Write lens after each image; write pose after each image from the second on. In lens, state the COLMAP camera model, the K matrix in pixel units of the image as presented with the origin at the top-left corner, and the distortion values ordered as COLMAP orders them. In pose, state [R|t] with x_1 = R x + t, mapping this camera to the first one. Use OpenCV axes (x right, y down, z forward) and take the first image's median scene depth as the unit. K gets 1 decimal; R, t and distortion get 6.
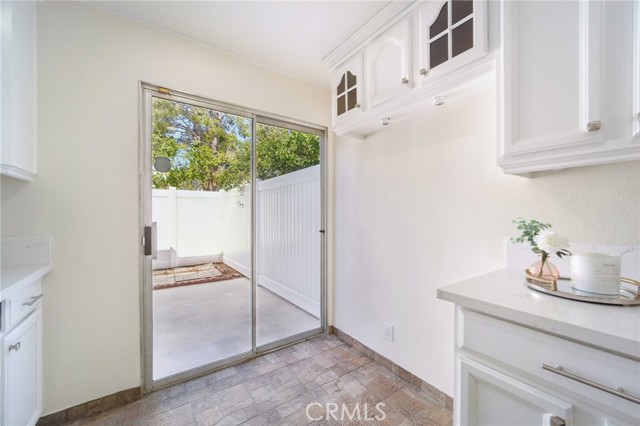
lens RADIAL K [[252.9, 0, 318.5], [0, 252.9, 213.9], [0, 0, 1]] dist [-0.000652, -0.000029]
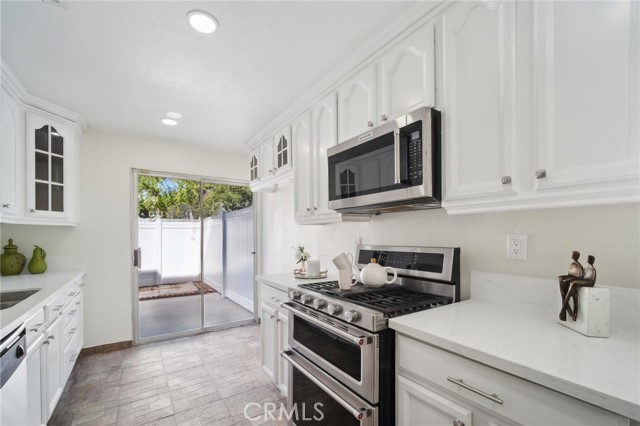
lens RADIAL K [[254.4, 0, 321.0], [0, 254.4, 235.0], [0, 0, 1]] dist [-0.047212, -0.000061]
pose [[0.999089, -0.002246, 0.042624, 0.251992], [0.002492, 0.999980, -0.005727, -0.019881], [-0.042610, 0.005828, 0.999075, -0.357282]]
